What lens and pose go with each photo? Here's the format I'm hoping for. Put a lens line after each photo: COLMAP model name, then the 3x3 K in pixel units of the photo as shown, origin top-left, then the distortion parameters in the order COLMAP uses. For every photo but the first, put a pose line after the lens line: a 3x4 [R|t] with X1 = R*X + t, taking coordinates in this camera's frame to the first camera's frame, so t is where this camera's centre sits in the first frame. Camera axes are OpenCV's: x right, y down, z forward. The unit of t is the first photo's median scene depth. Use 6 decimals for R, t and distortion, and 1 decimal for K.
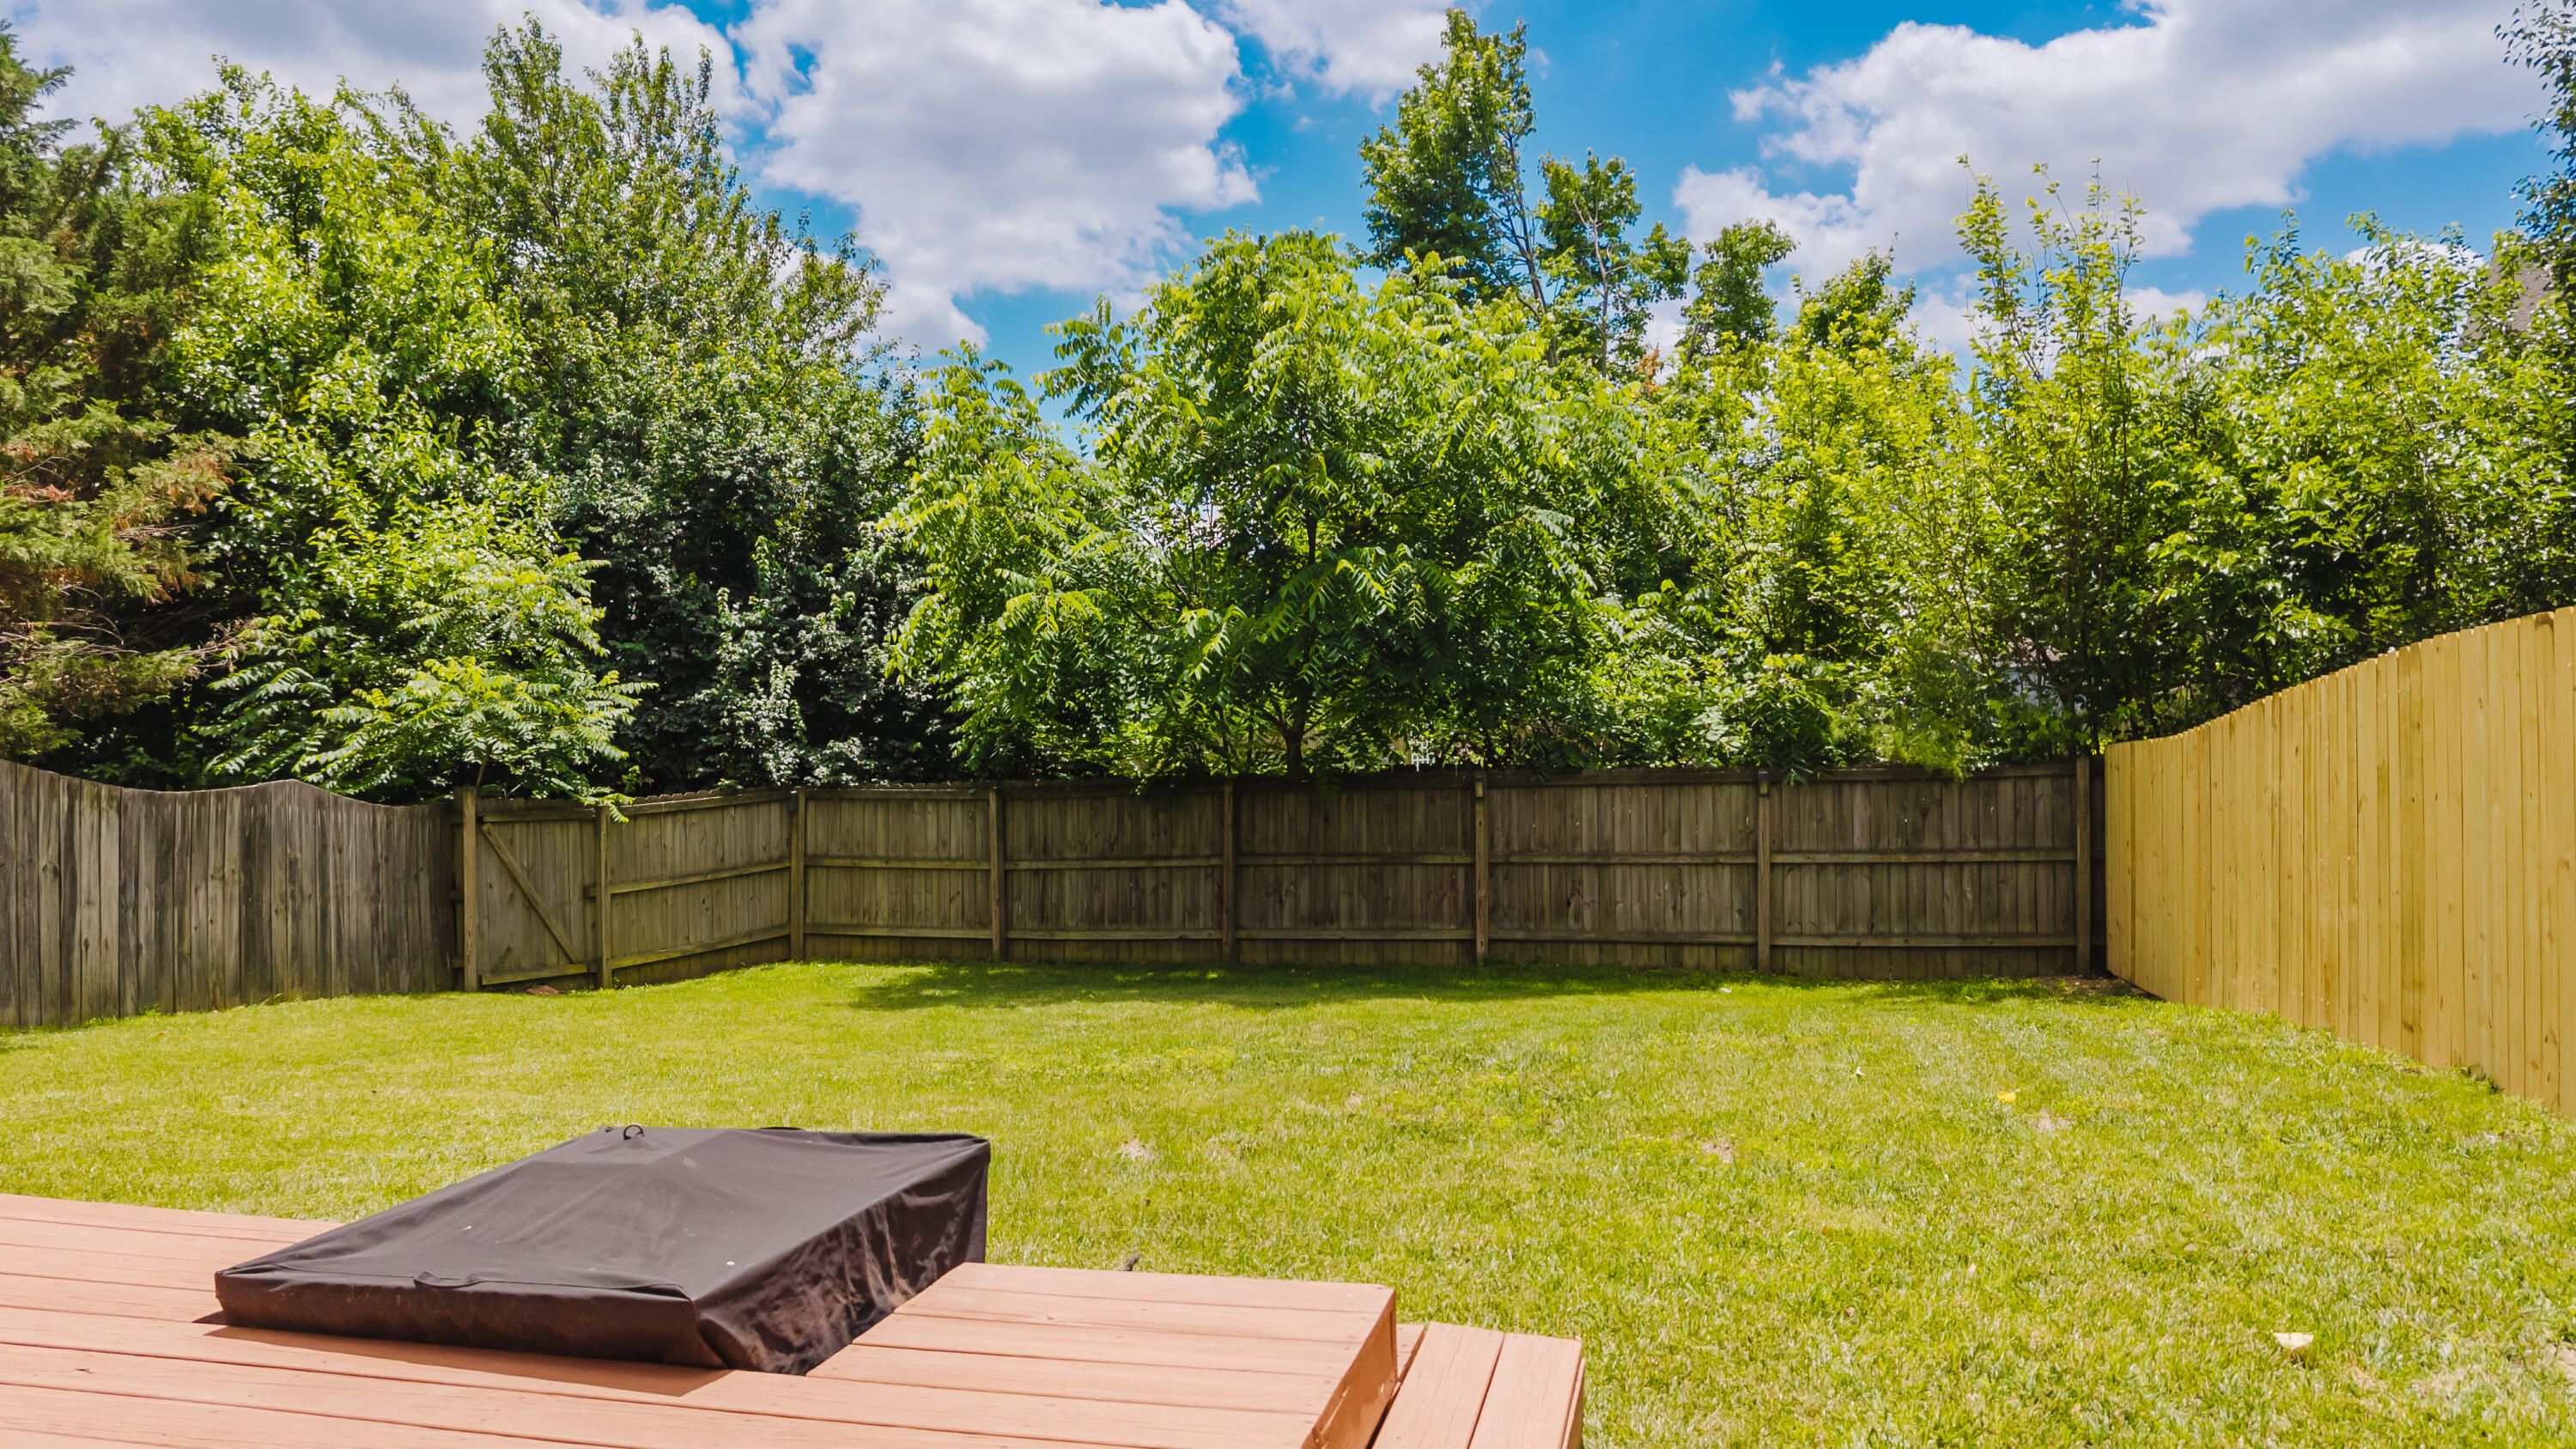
lens RADIAL K [[1697.4, 0, 1289.9], [0, 1697.4, 706.6], [0, 0, 1]] dist [-0.001273, -0.010693]
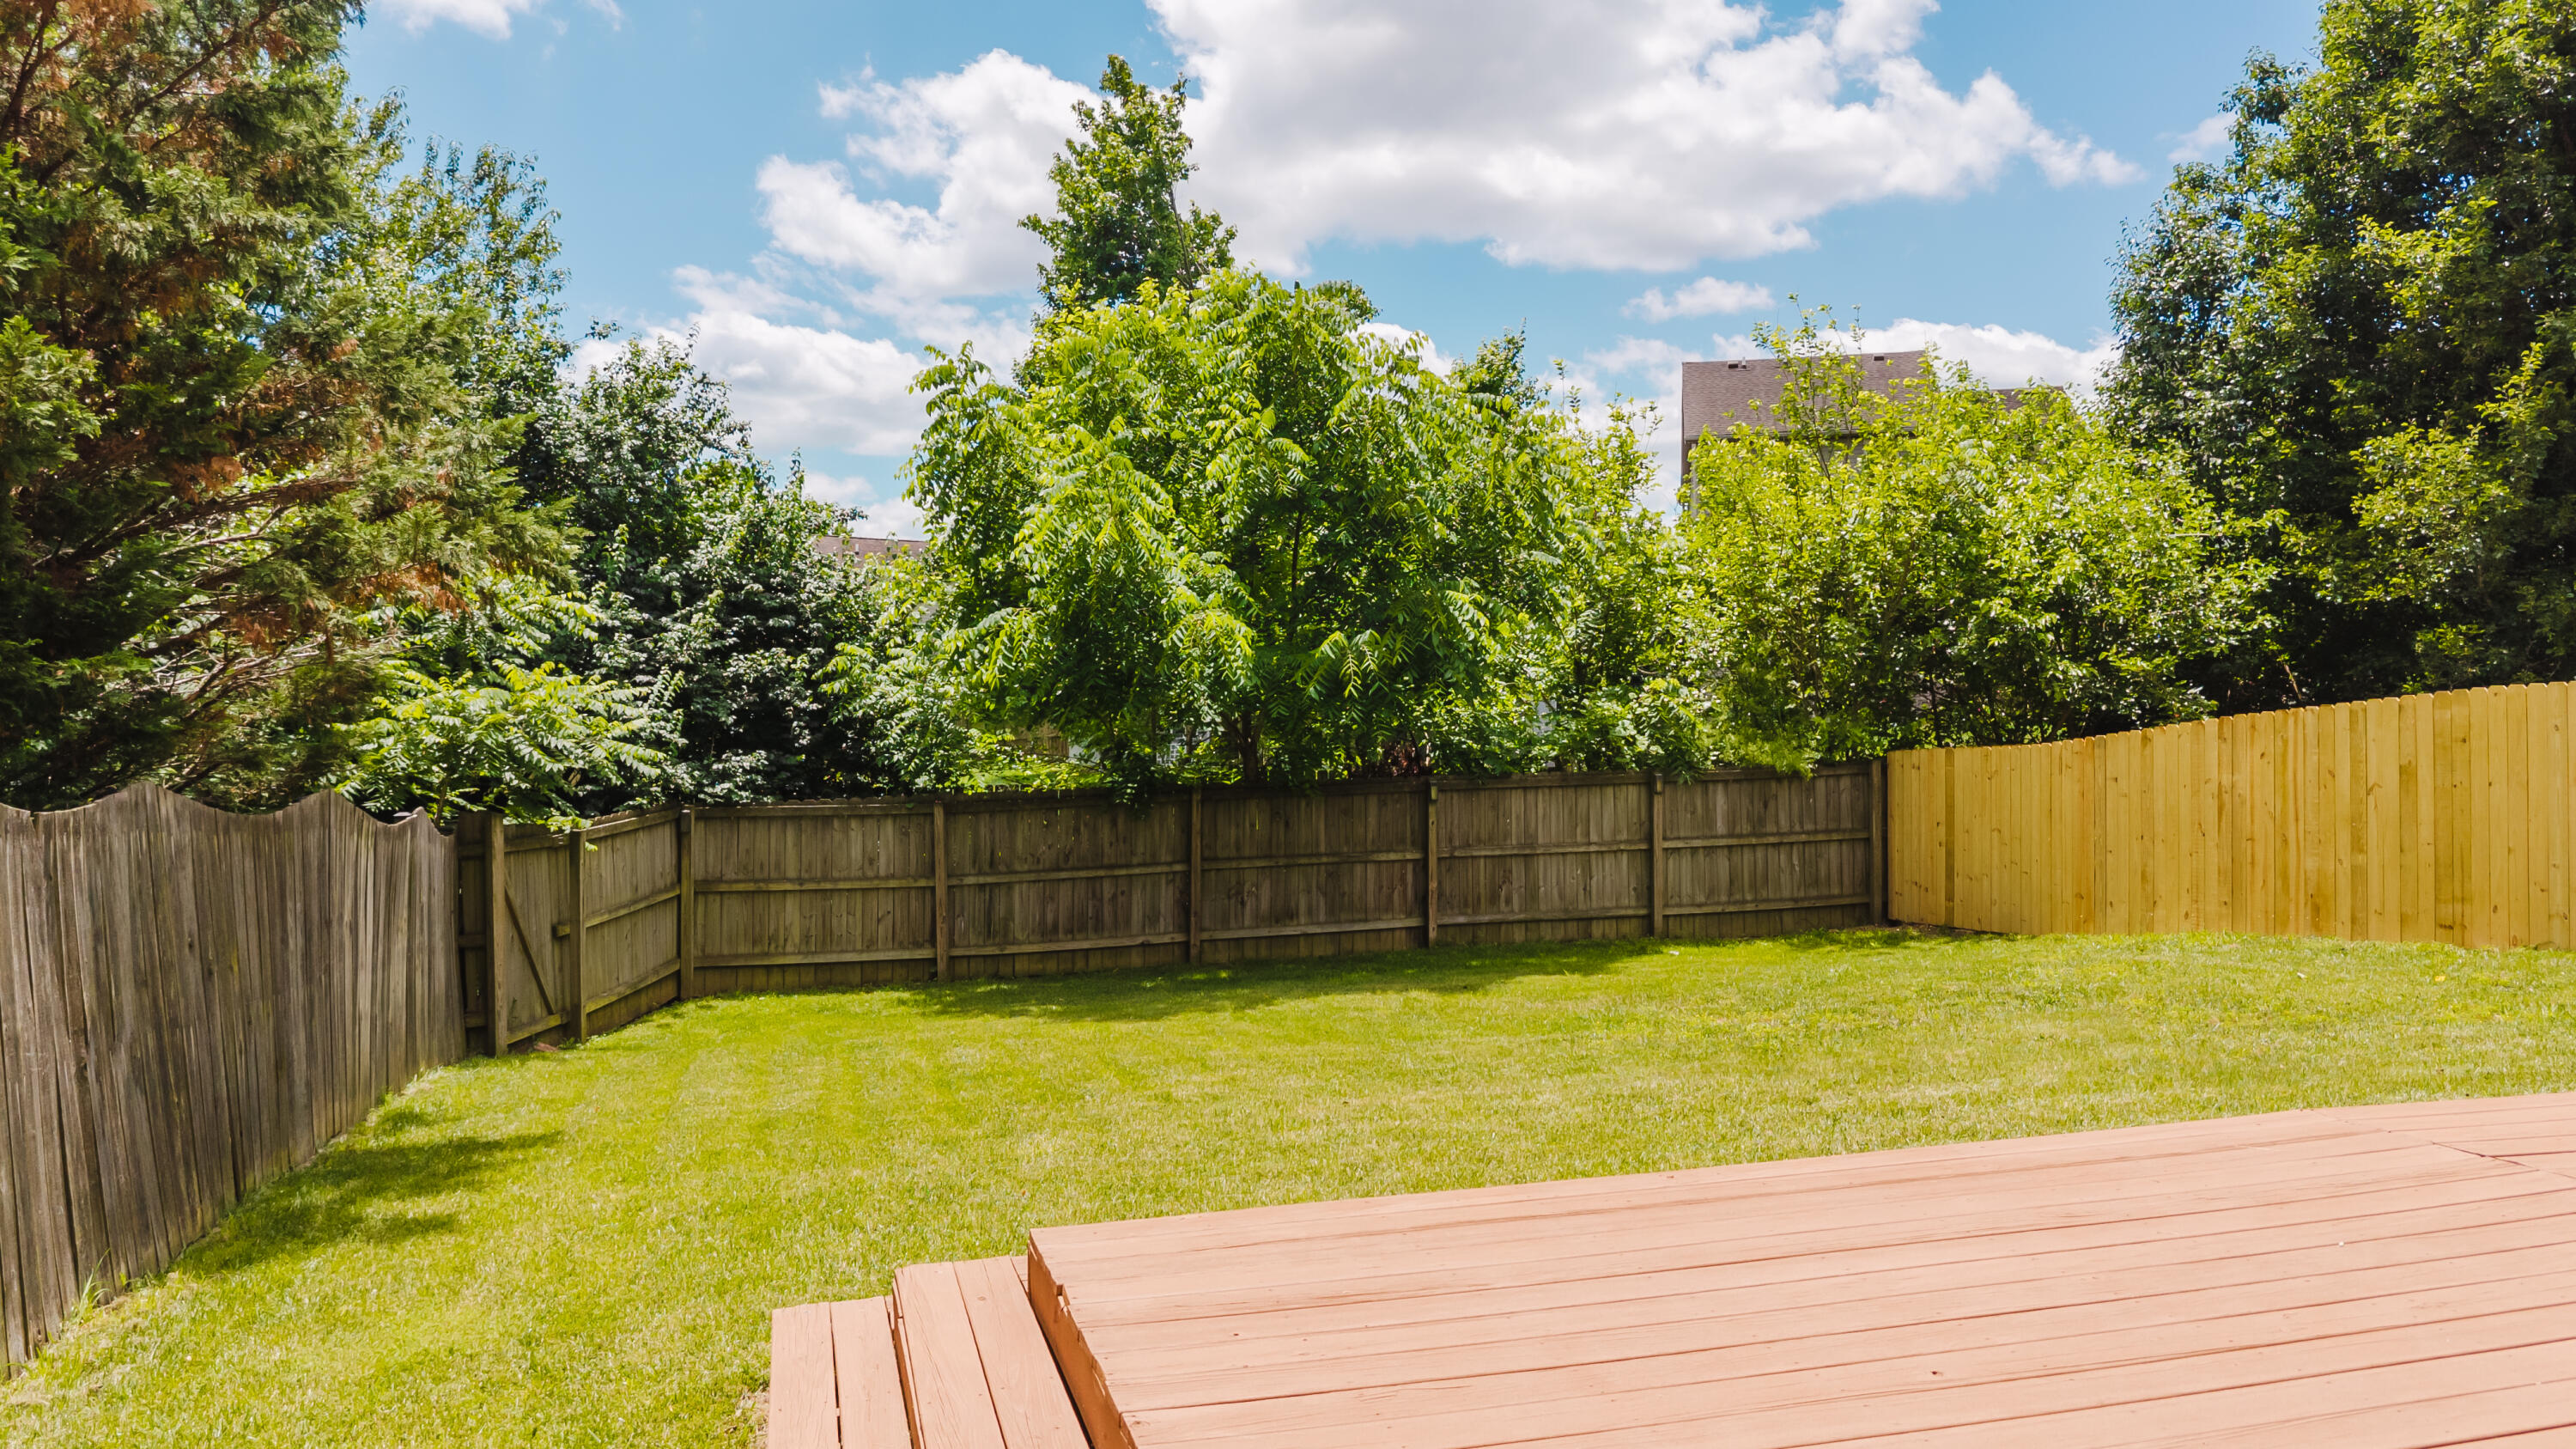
lens RADIAL K [[1697.4, 0, 1294.1], [0, 1697.4, 746.0], [0, 0, 1]] dist [-0.001273, -0.010693]
pose [[0.860242, -0.004760, 0.509864, -0.532511], [-0.006647, 0.999767, 0.020547, -0.004798], [-0.509843, -0.021065, 0.860010, 0.078605]]
